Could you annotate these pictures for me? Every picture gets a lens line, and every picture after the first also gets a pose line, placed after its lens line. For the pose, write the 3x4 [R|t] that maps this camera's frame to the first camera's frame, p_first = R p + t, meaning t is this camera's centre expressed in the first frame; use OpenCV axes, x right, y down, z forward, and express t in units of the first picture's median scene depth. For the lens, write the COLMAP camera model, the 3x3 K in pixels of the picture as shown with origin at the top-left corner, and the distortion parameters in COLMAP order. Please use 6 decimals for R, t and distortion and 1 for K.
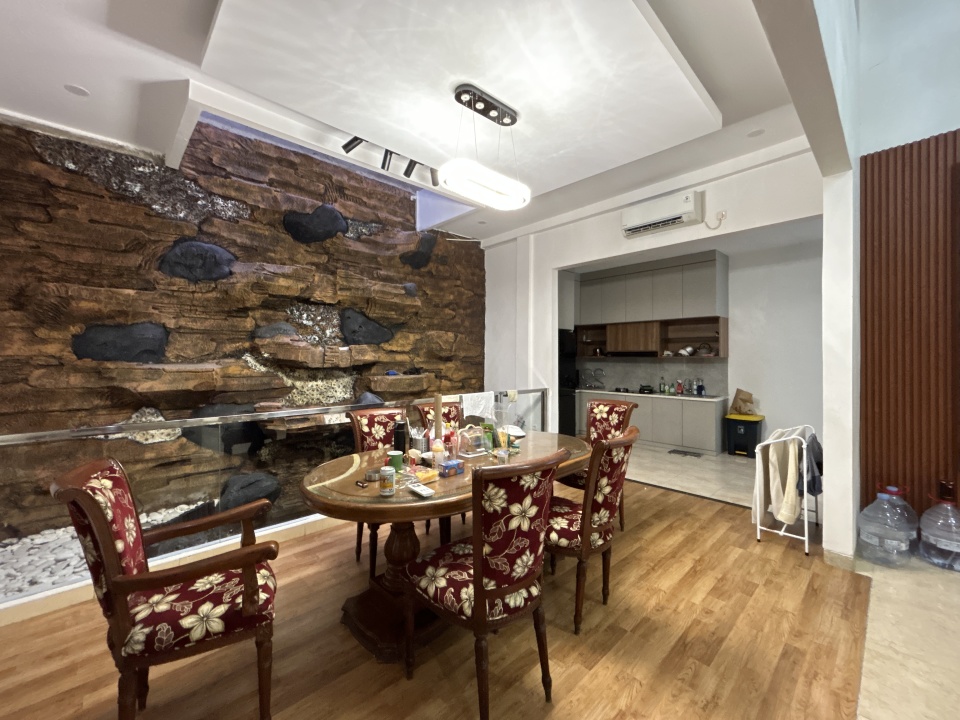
lens RADIAL K [[390.7, 0, 479.1], [0, 390.7, 357.7], [0, 0, 1]] dist [-0.003518, 0.001561]
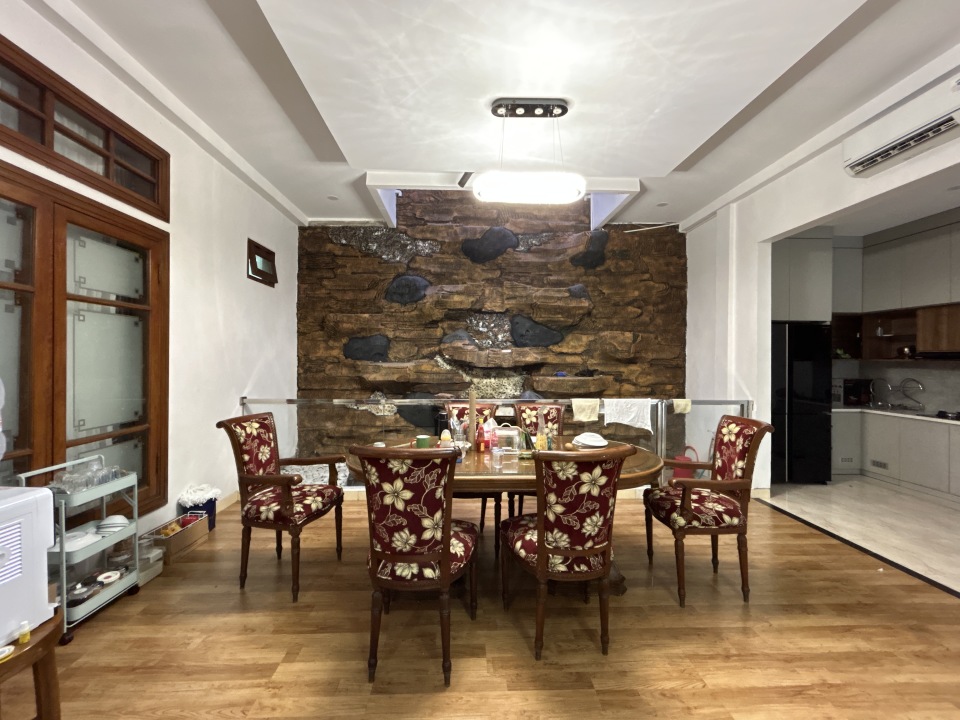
lens RADIAL K [[390.7, 0, 479.5], [0, 390.7, 358.2], [0, 0, 1]] dist [-0.003518, 0.001561]
pose [[0.753609, 0.003318, -0.657315, 0.336480], [-0.006501, 0.999976, -0.002406, 0.000944], [0.657291, 0.006087, 0.753612, 0.095381]]
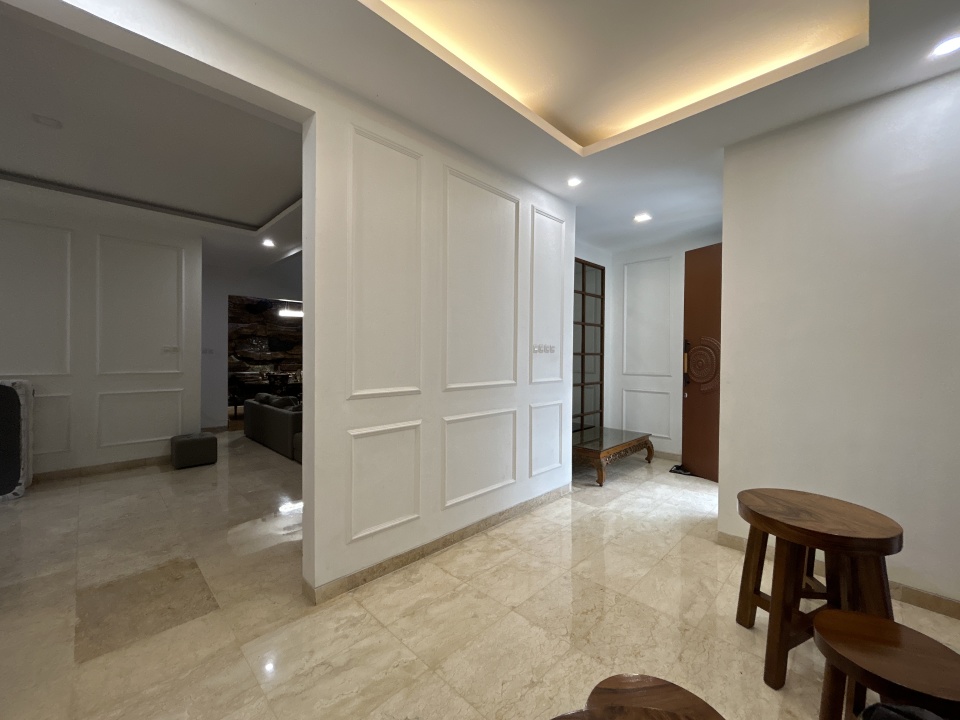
lens RADIAL K [[390.7, 0, 477.2], [0, 390.7, 356.5], [0, 0, 1]] dist [-0.003518, 0.001561]
pose [[0.999491, 0.008282, 0.030792, 1.001234], [-0.008349, 0.999963, 0.002036, -0.018737], [-0.030774, -0.002292, 0.999524, -1.723362]]
